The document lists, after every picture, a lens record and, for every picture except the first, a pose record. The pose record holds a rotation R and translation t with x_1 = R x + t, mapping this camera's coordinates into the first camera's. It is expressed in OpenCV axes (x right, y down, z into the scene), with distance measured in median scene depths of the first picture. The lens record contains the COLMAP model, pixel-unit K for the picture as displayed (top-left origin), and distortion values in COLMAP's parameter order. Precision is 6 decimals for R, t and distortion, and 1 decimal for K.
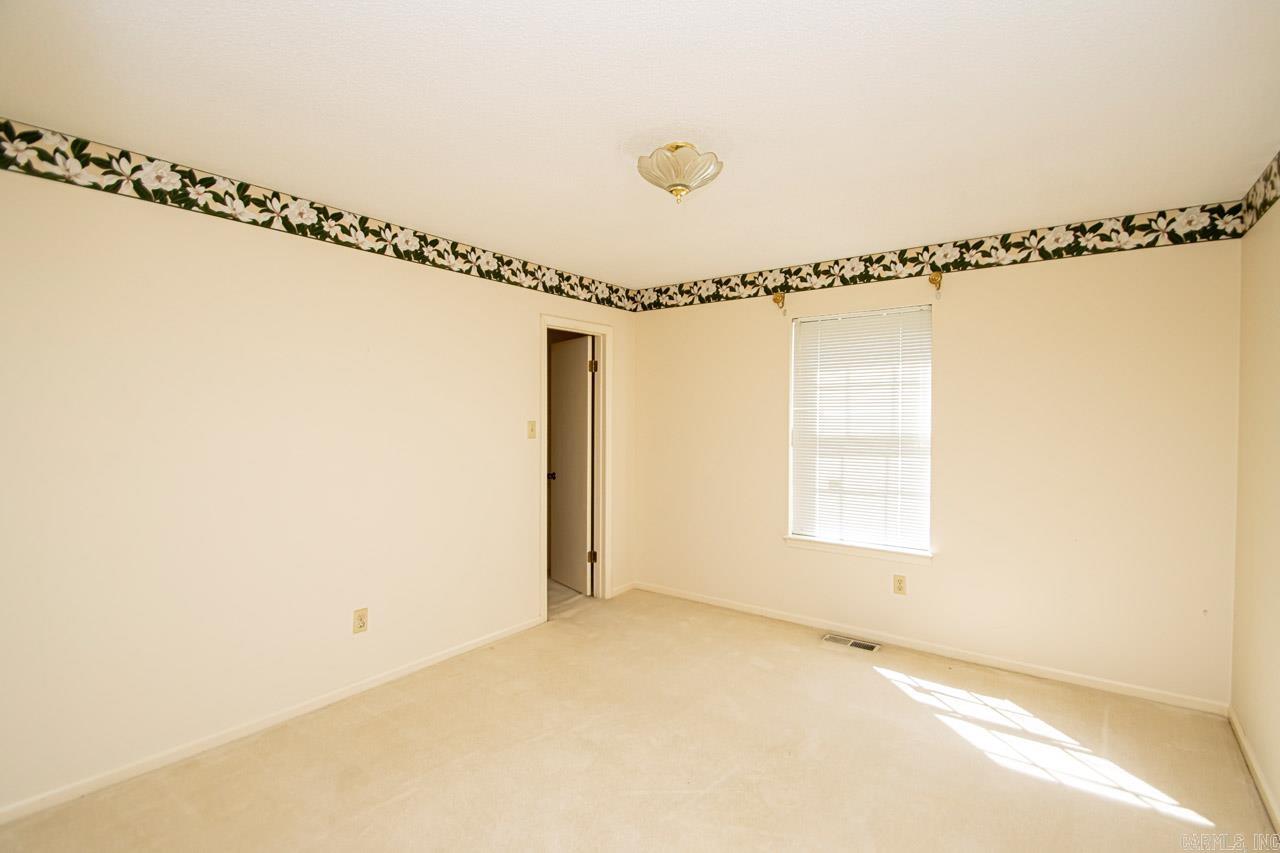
lens RADIAL K [[591.0, 0, 651.9], [0, 591.0, 426.3], [0, 0, 1]] dist [0.009439, -0.015550]
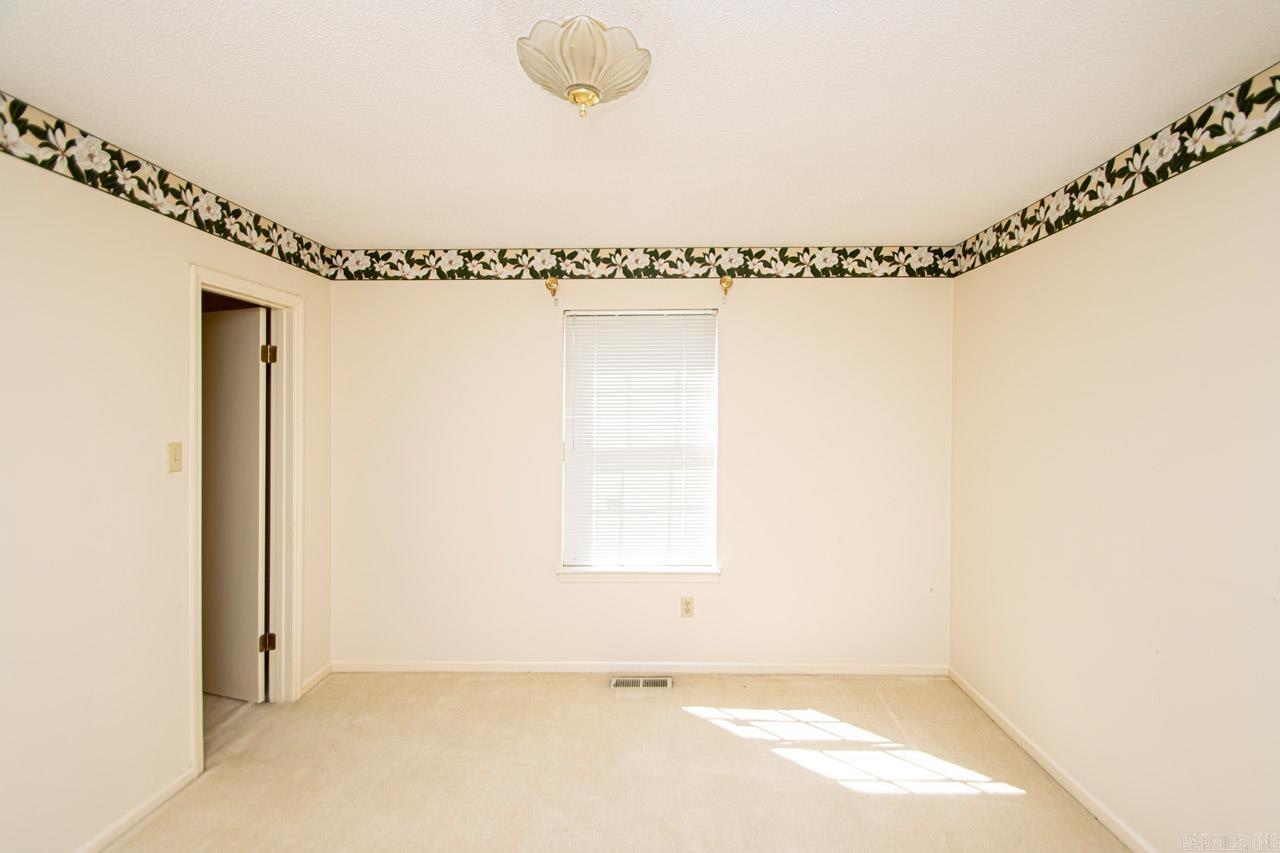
lens RADIAL K [[605.5, 0, 642.4], [0, 605.5, 414.0], [0, 0, 1]] dist [0.015332, -0.007841]
pose [[0.820921, -0.007214, 0.570996, -0.179748], [0.014015, 0.999874, -0.007518, -0.029016], [-0.570870, 0.014174, 0.820918, 0.251531]]
